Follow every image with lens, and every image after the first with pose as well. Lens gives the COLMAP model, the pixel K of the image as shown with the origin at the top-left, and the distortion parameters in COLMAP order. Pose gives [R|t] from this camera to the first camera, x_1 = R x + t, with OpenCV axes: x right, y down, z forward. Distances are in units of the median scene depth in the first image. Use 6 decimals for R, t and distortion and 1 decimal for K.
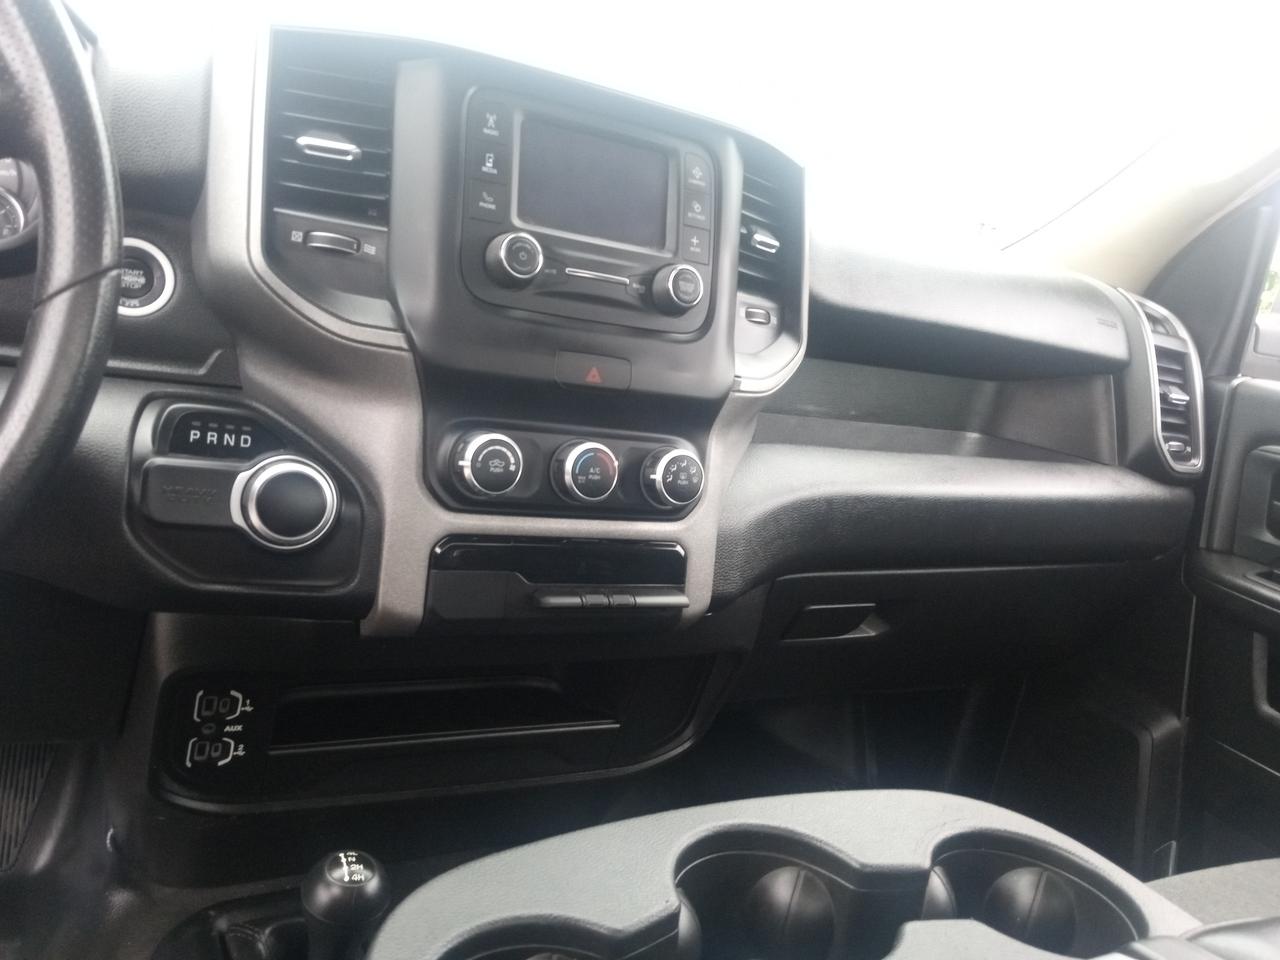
lens RADIAL K [[1095.8, 0, 640.0], [0, 1095.8, 480.0], [0, 0, 1]] dist [0.103952, -0.231679]
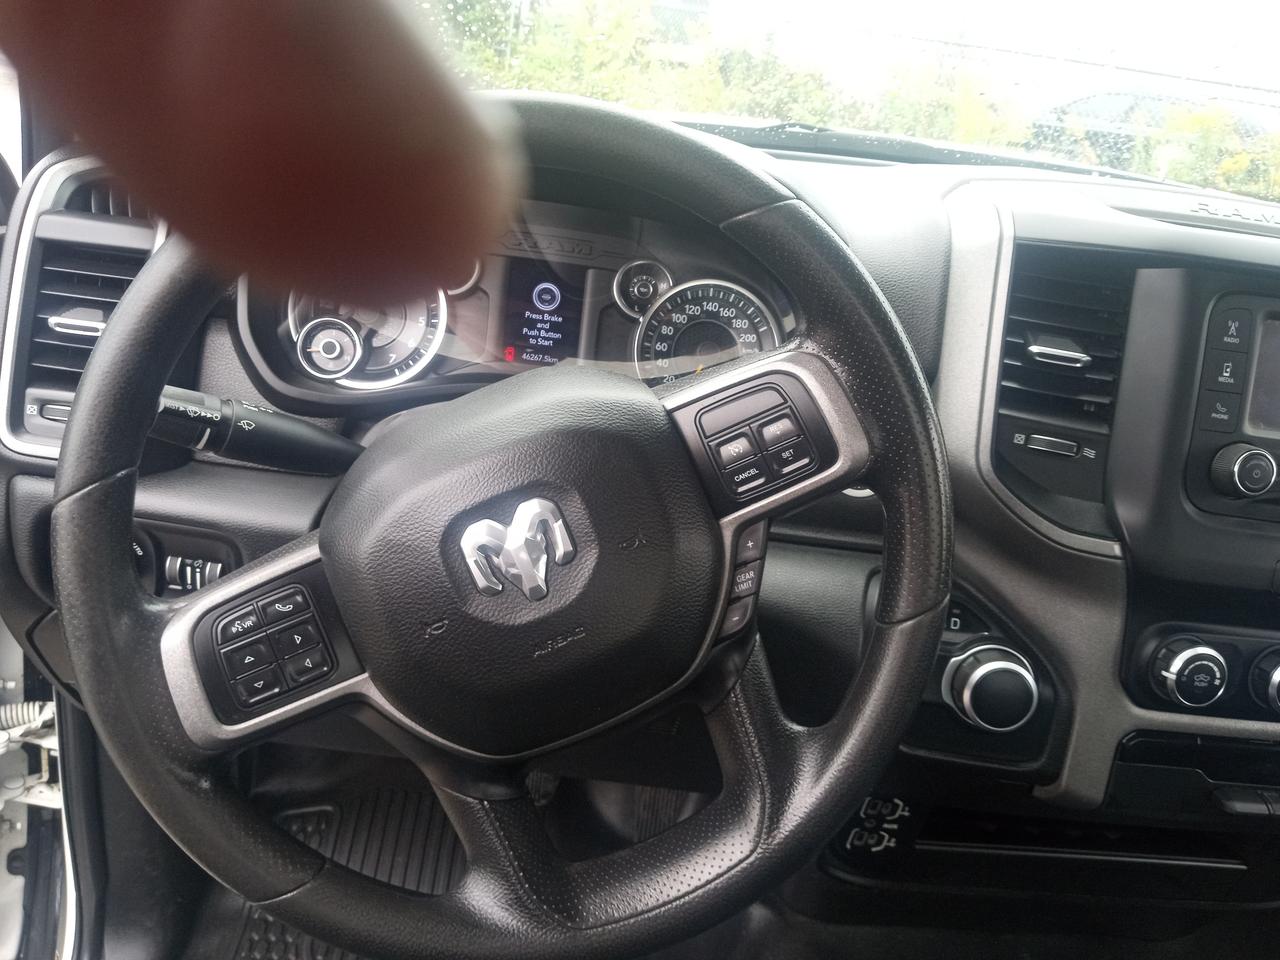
lens RADIAL K [[1095.8, 0, 640.0], [0, 1095.8, 480.0], [0, 0, 1]] dist [0.103952, -0.231679]
pose [[0.904630, 0.102883, -0.413594, -0.191719], [-0.061816, 0.991838, 0.111517, -0.270599], [0.421691, -0.075315, 0.903606, -0.116293]]
